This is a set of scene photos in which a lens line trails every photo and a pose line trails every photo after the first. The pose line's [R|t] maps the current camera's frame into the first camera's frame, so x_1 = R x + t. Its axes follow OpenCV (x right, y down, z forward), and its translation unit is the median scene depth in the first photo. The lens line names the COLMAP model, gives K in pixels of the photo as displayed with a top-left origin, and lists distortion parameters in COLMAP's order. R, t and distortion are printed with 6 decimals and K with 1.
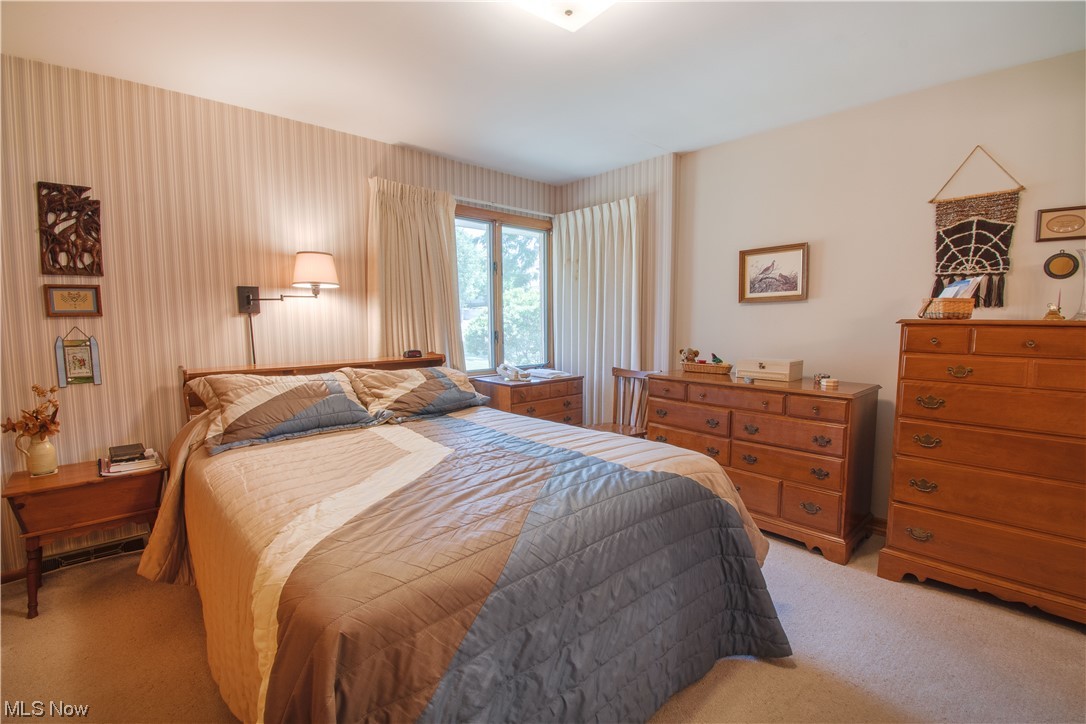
lens RADIAL K [[478.4, 0, 544.9], [0, 478.4, 365.0], [0, 0, 1]] dist [0.025408, -0.032229]
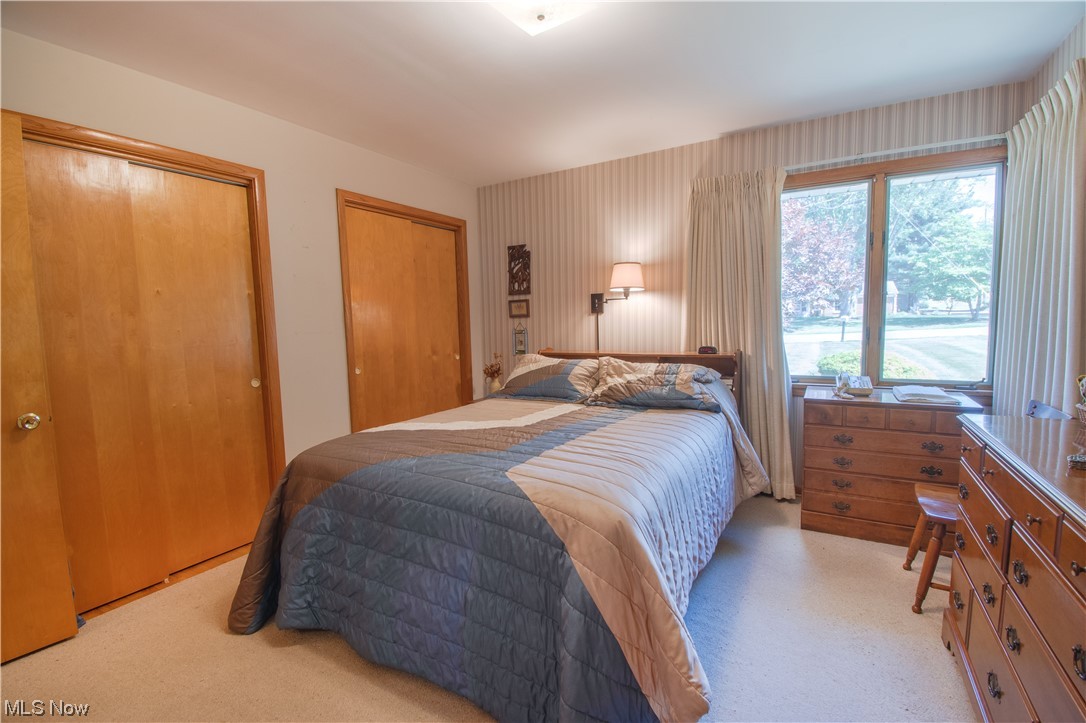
lens RADIAL K [[478.4, 0, 544.9], [0, 478.4, 364.5], [0, 0, 1]] dist [0.025408, -0.032229]
pose [[0.288903, 0.088411, -0.953267, 0.805568], [-0.067454, 0.995132, 0.071851, -0.058854], [0.954979, 0.043544, 0.293460, 0.554143]]
